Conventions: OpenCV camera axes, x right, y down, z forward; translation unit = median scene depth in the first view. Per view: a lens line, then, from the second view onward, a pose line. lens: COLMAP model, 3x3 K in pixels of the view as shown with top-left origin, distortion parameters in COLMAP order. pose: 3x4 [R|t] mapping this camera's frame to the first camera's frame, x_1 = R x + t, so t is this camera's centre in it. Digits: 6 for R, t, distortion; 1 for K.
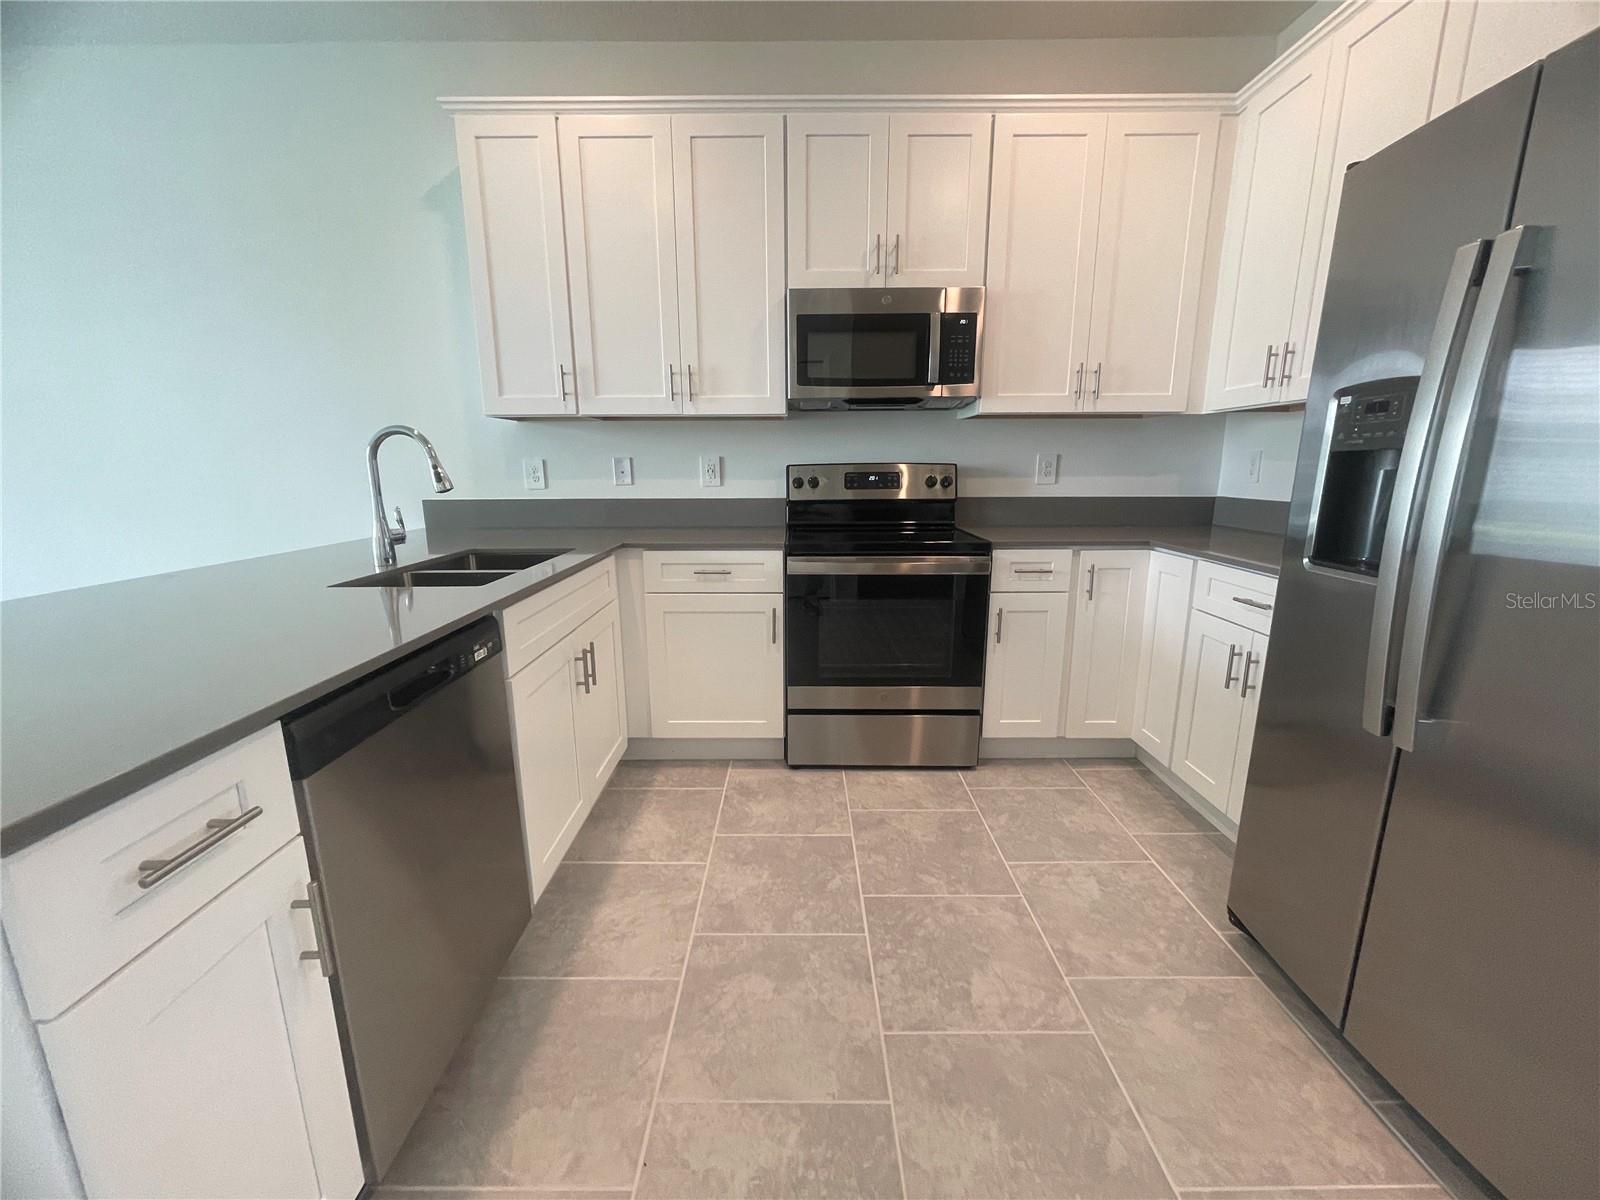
lens RADIAL K [[645.7, 0, 794.2], [0, 645.7, 601.3], [0, 0, 1]] dist [-0.007092, 0.000051]
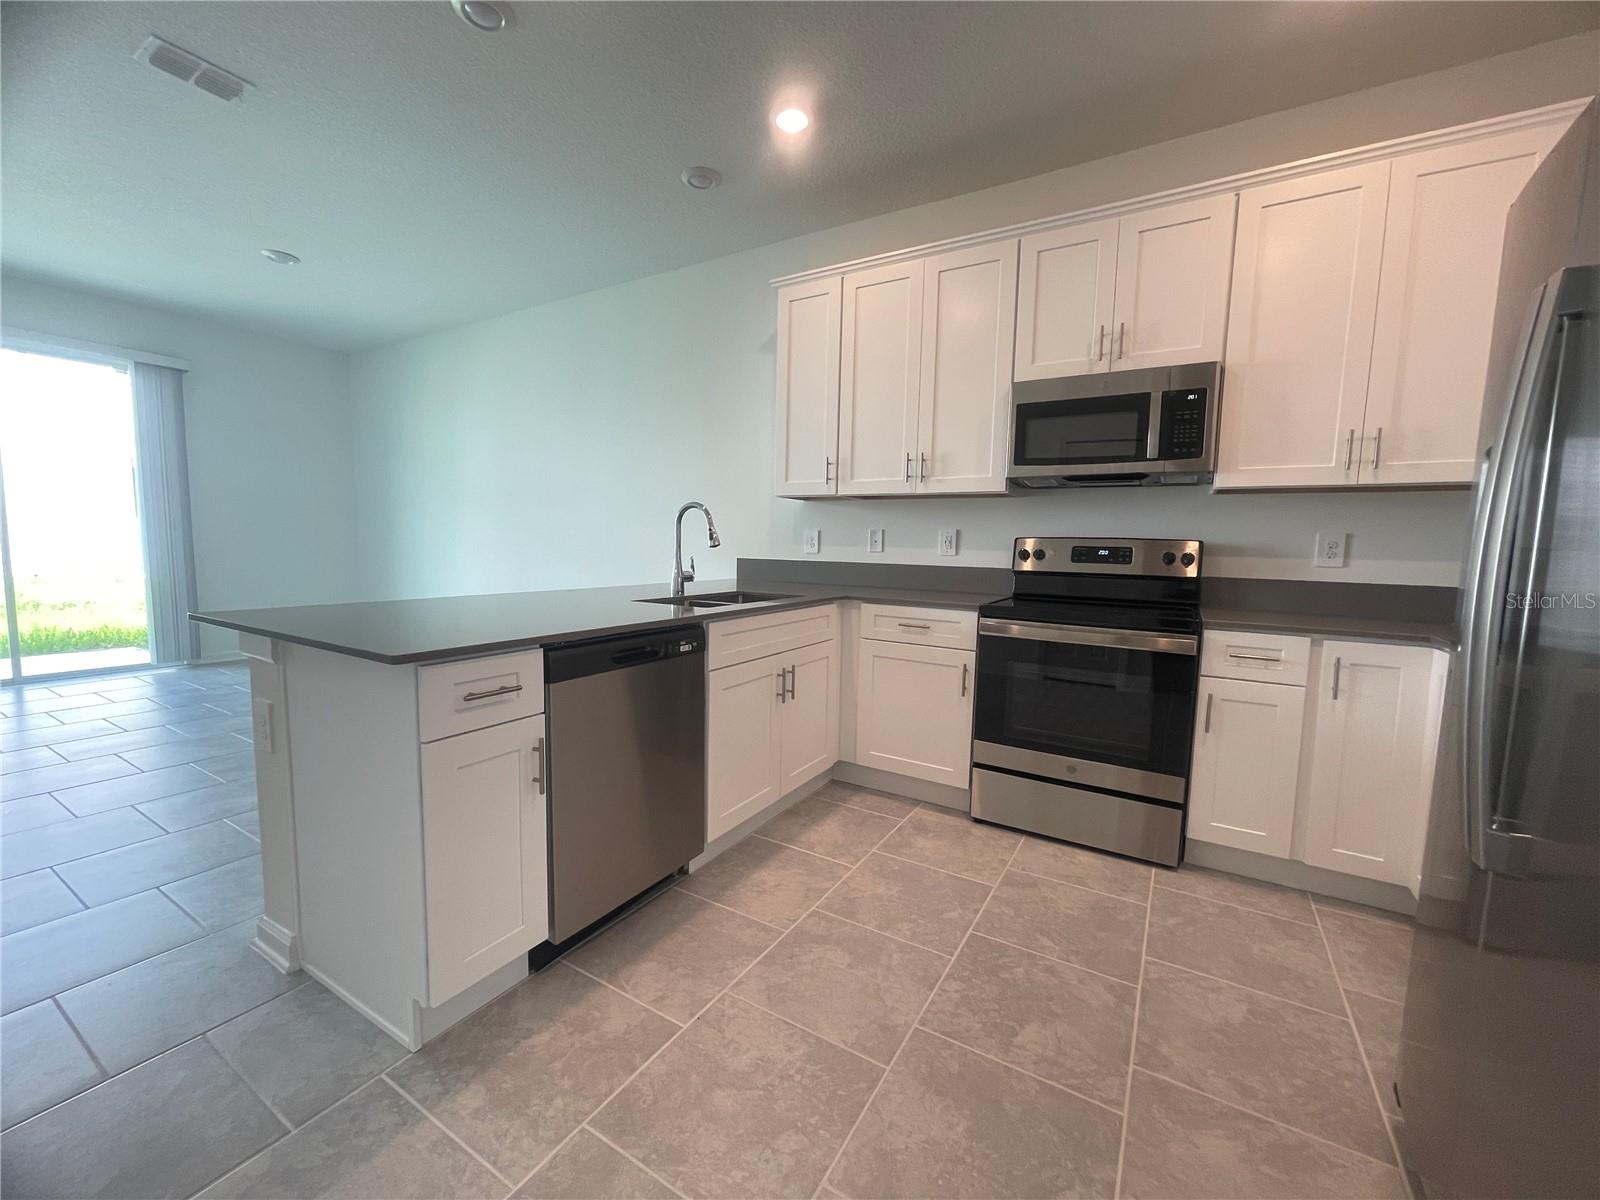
lens RADIAL K [[645.7, 0, 794.2], [0, 645.7, 601.3], [0, 0, 1]] dist [-0.007092, 0.000051]
pose [[0.853657, 0.071289, -0.515934, 0.278505], [-0.134037, 0.987293, -0.085356, 0.038063], [0.503293, 0.142019, 0.852365, -0.095094]]
